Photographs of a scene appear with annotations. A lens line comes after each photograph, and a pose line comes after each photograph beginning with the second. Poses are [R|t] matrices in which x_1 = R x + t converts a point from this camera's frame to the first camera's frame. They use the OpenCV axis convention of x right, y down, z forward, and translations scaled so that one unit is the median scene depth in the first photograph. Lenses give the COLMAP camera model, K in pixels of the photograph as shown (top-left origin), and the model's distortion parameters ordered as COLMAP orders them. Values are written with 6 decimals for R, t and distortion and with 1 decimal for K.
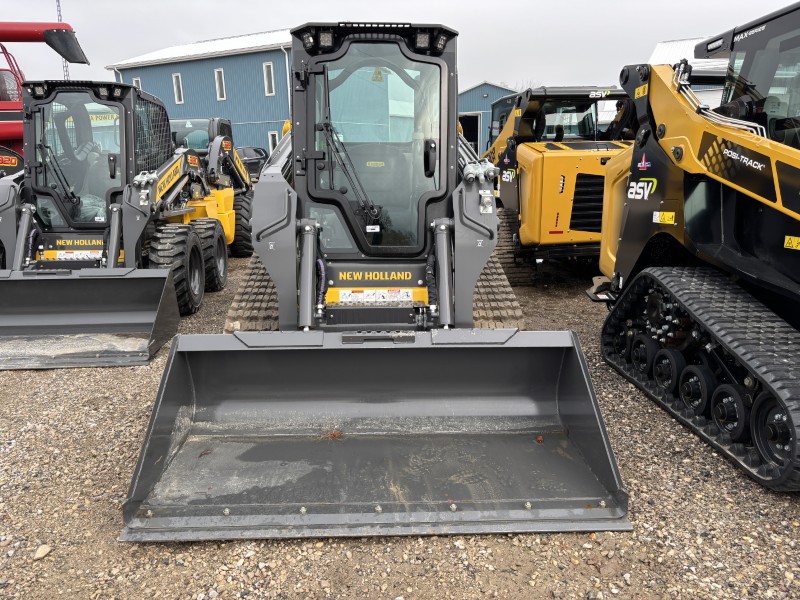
lens RADIAL K [[614.9, 0, 385.2], [0, 614.9, 296.0], [0, 0, 1]] dist [0.011614, -0.004783]
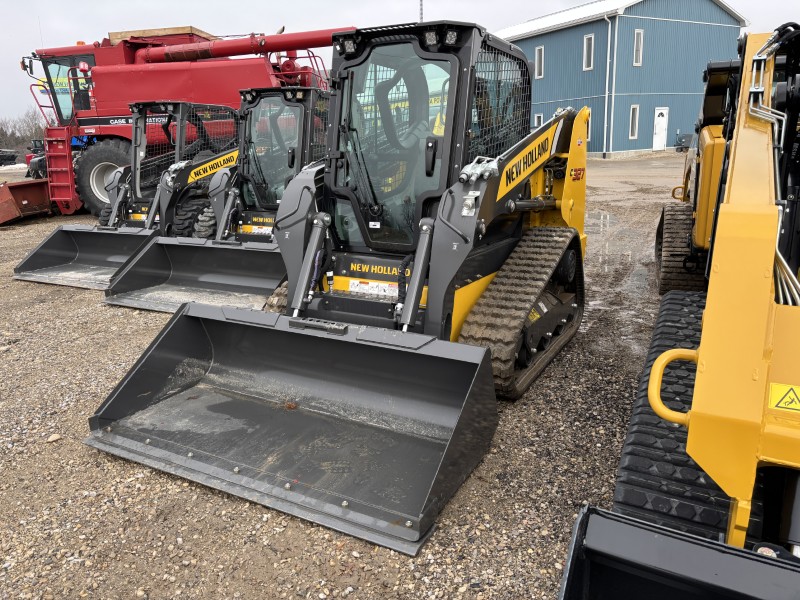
lens RADIAL K [[607.5, 0, 379.8], [0, 607.5, 301.2], [0, 0, 1]] dist [0.015686, 0.000834]
pose [[0.855472, 0.117594, -0.504321, 0.546351], [-0.093741, 0.992952, 0.072519, -0.057795], [0.509294, -0.014762, 0.860466, 0.107221]]
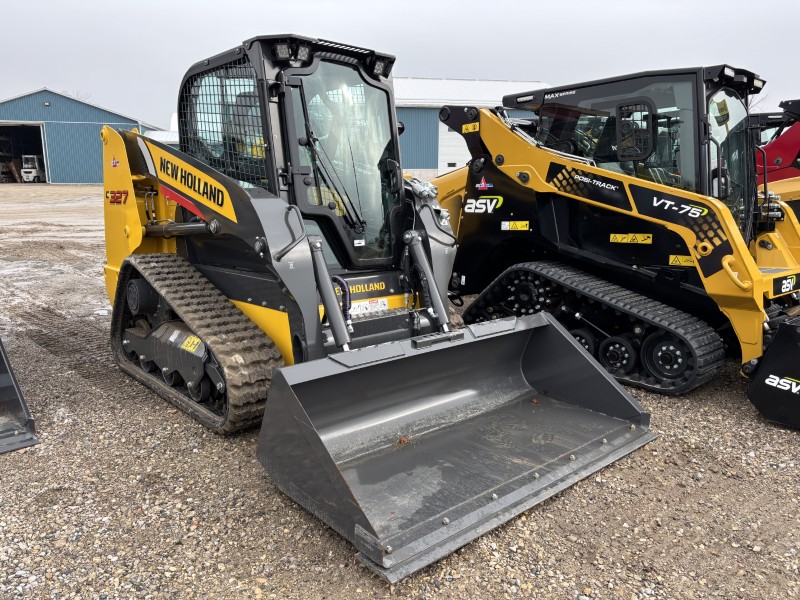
lens RADIAL K [[607.8, 0, 400.0], [0, 607.8, 300.0], [0, 0, 1]] dist [0.005896, 0.002249]
pose [[0.766053, -0.104258, 0.634266, -0.643462], [0.121121, 0.992495, 0.016855, -0.024192], [-0.631262, 0.063911, 0.772932, 0.181841]]
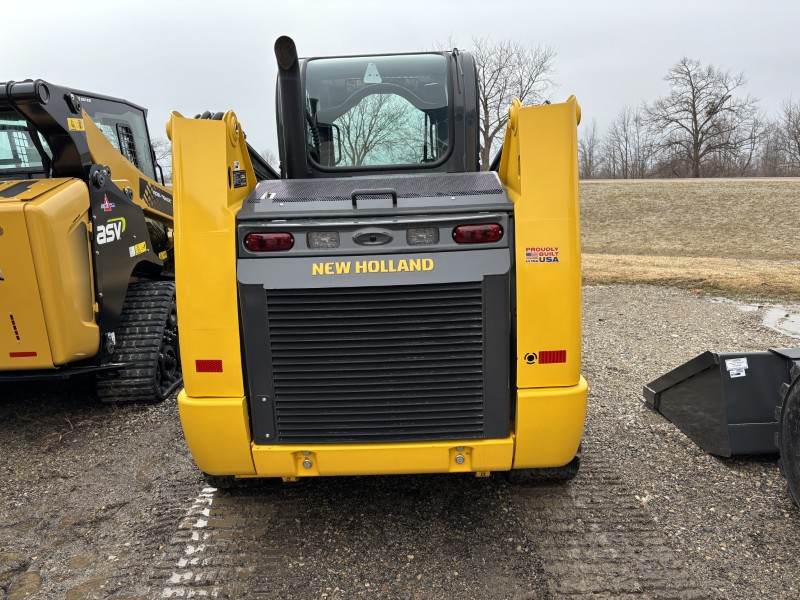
lens RADIAL K [[607.5, 0, 379.8], [0, 607.5, 301.2], [0, 0, 1]] dist [0.015686, 0.000834]
pose [[-0.997201, 0.027425, 0.069559, -0.080843], [0.052855, 0.916576, 0.396351, -0.518097], [-0.052886, 0.398918, -0.915460, 2.292610]]
